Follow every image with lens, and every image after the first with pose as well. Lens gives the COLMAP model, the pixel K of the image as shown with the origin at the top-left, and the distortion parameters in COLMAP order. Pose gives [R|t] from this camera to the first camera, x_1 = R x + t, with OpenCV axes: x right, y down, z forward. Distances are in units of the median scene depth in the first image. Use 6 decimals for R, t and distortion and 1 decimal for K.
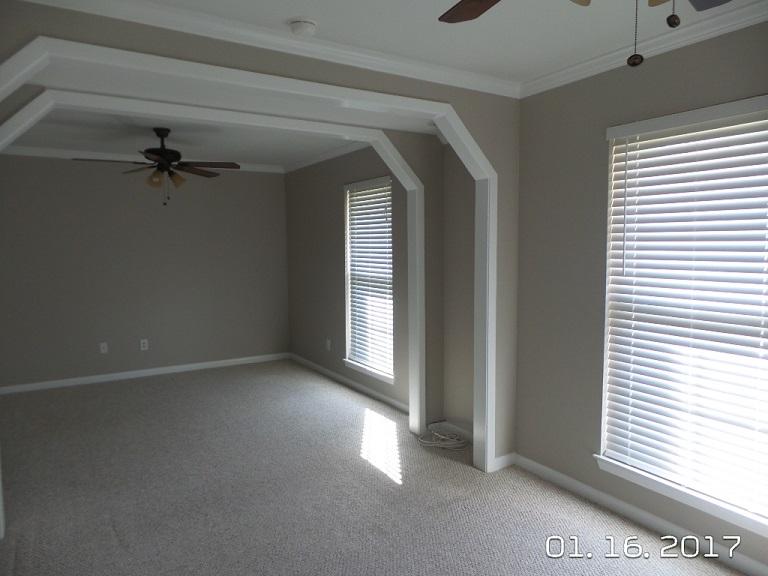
lens RADIAL K [[525.4, 0, 384.0], [0, 525.4, 288.0], [0, 0, 1]] dist [-0.001506, -0.001666]
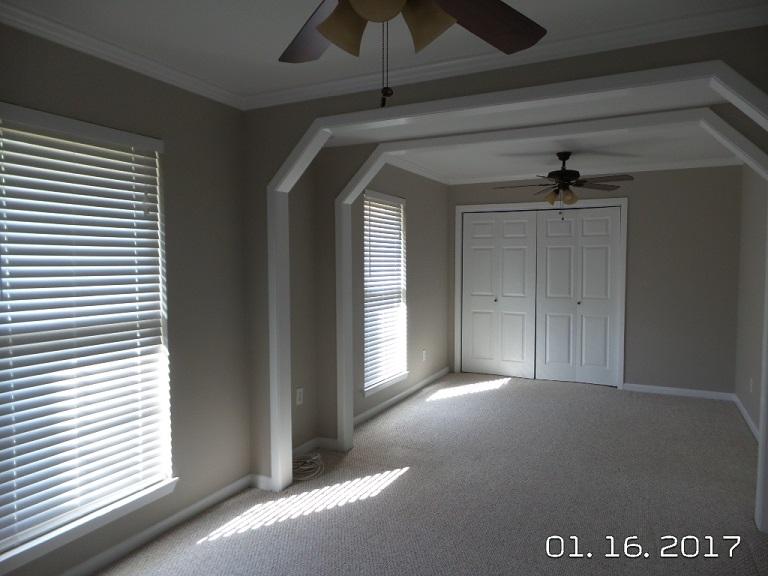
lens RADIAL K [[525.4, 0, 384.0], [0, 525.4, 288.0], [0, 0, 1]] dist [-0.001506, -0.001666]
pose [[-0.522241, -0.034965, 0.852081, -0.790826], [0.074631, 0.993452, 0.086507, -0.103208], [-0.849526, 0.108769, -0.516211, 1.399826]]
